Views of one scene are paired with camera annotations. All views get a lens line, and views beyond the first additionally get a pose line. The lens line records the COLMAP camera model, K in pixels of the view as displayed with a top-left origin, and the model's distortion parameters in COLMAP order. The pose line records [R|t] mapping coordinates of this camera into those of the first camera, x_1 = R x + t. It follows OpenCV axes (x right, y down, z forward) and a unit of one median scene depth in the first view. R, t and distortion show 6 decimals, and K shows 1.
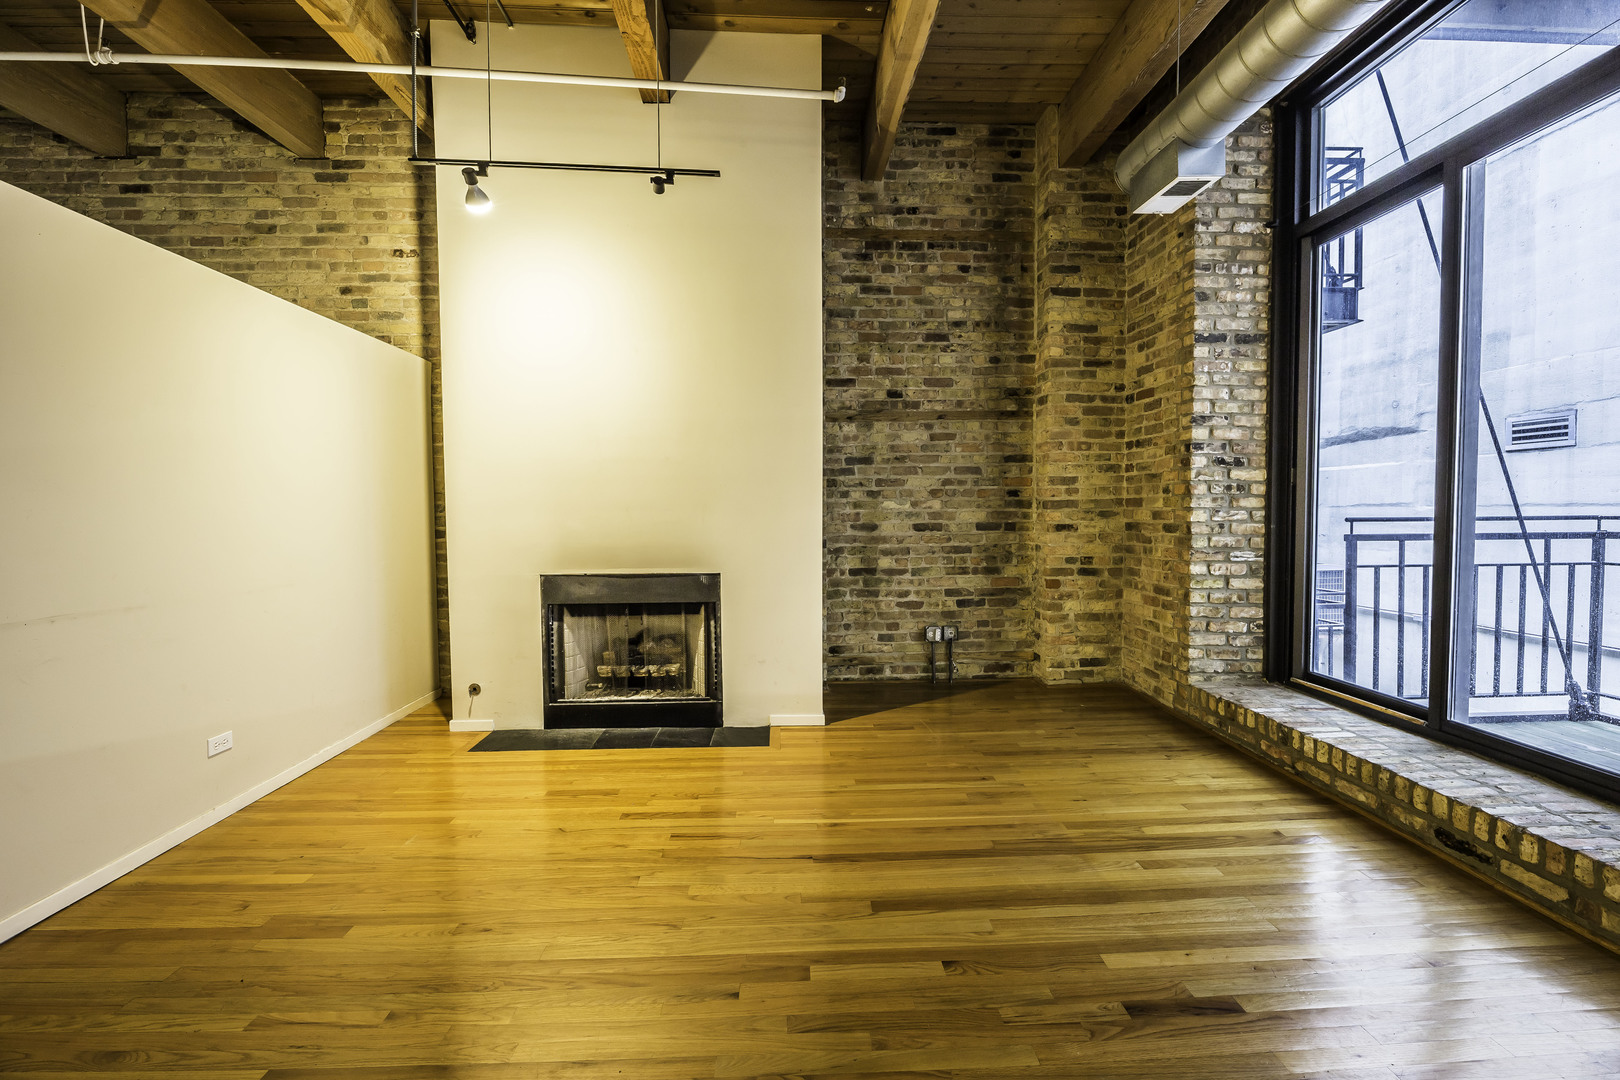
lens RADIAL K [[663.4, 0, 816.7], [0, 663.4, 532.8], [0, 0, 1]] dist [0.001527, -0.003162]
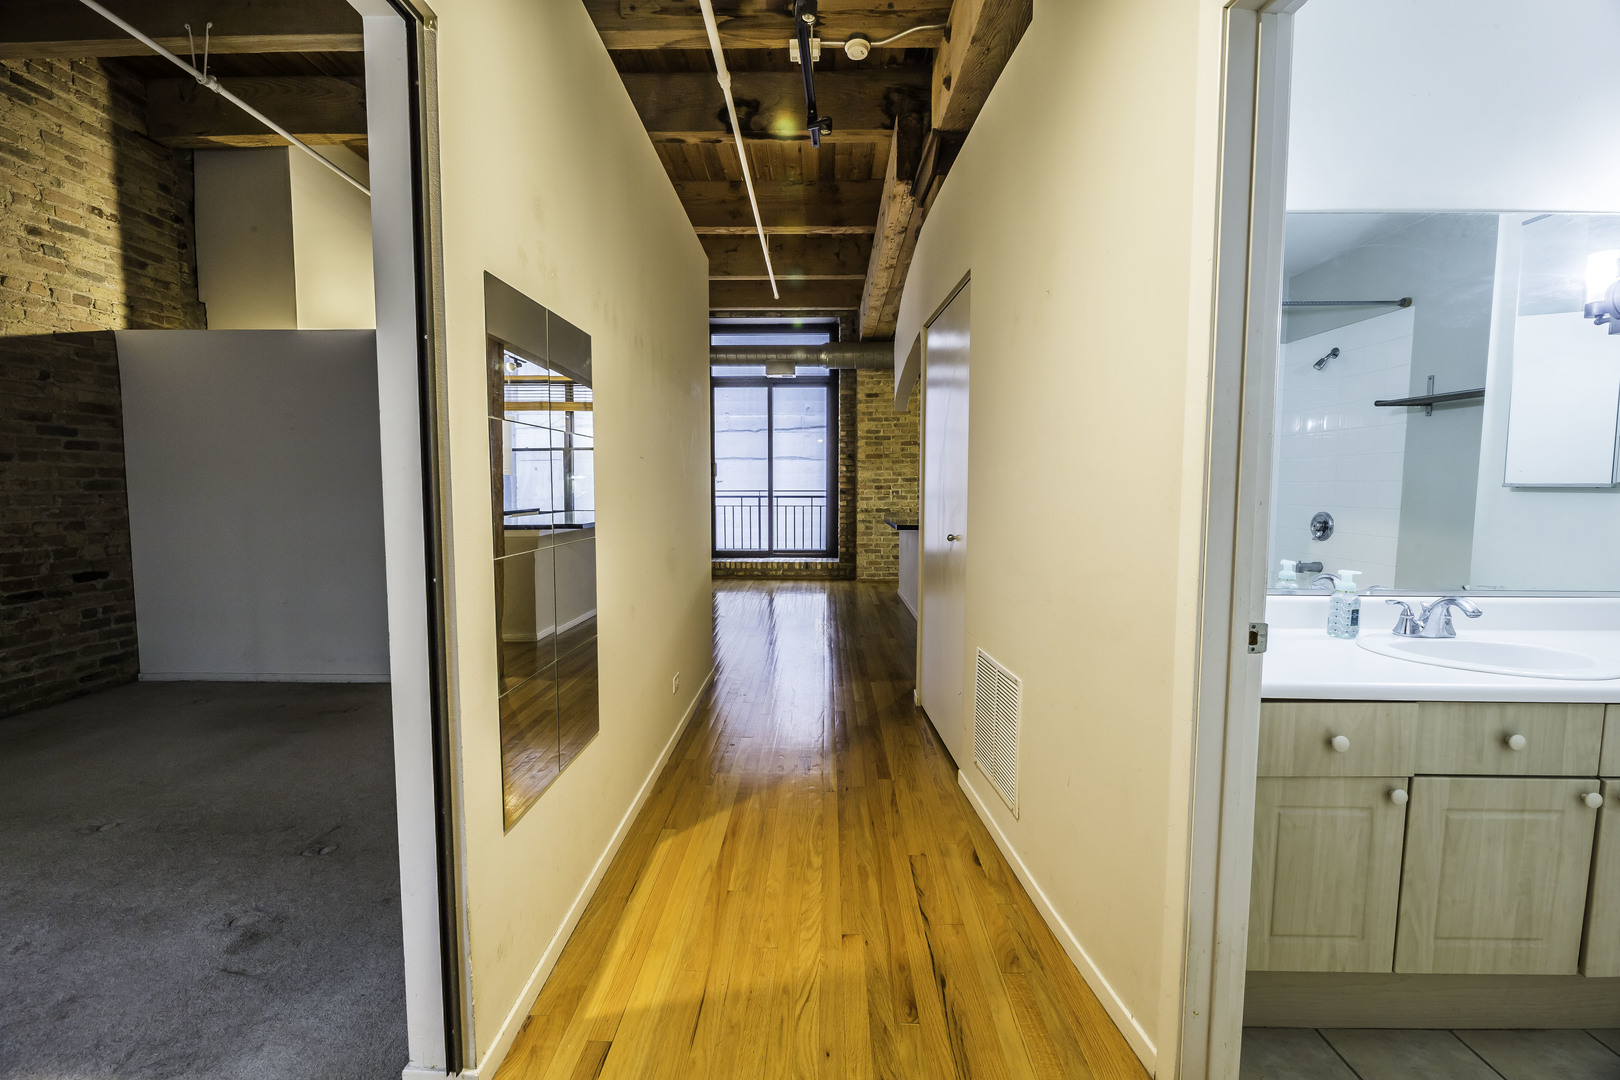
lens RADIAL K [[658.6, 0, 808.7], [0, 658.6, 534.6], [0, 0, 1]] dist [0.000061, -0.000044]
pose [[0.063155, -0.067320, 0.995731, -1.554543], [0.035543, 0.997241, 0.065168, 0.009599], [-0.997371, 0.031275, 0.065374, -0.052439]]
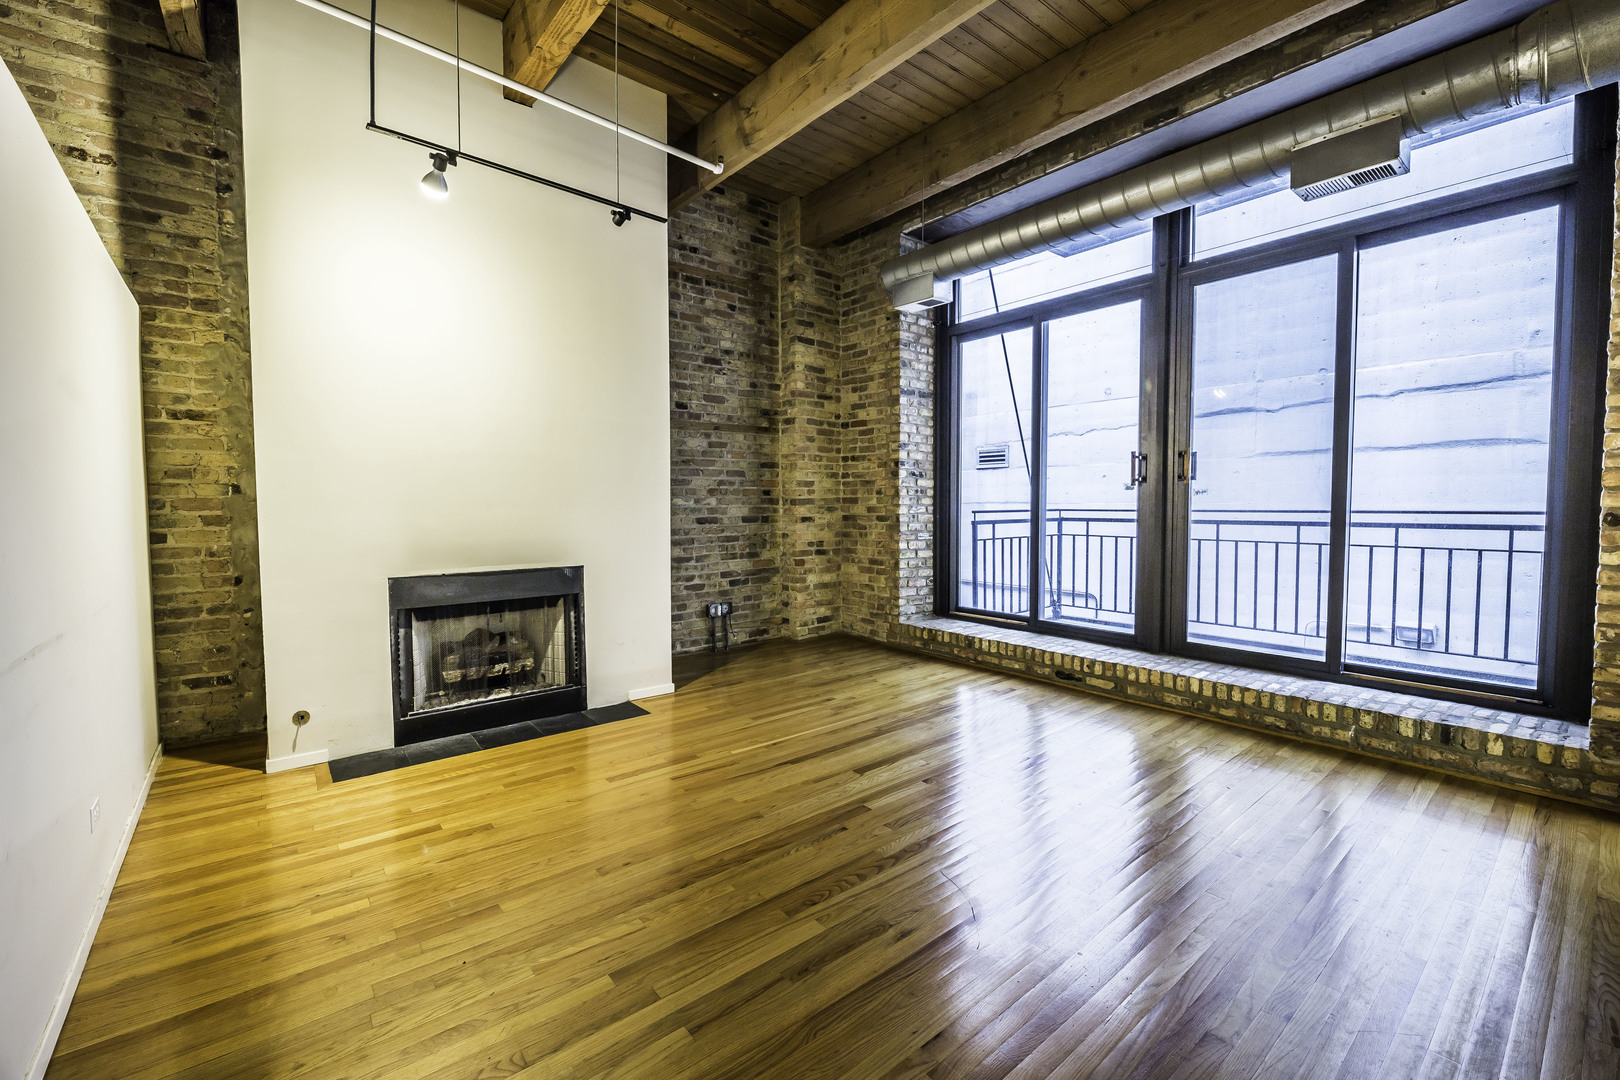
lens RADIAL K [[663.4, 0, 816.7], [0, 663.4, 532.8], [0, 0, 1]] dist [0.001527, -0.003162]
pose [[0.796162, -0.024637, 0.604582, -0.440567], [0.021087, 0.999694, 0.012969, 0.002212], [-0.604716, 0.002423, 0.796438, -0.066556]]
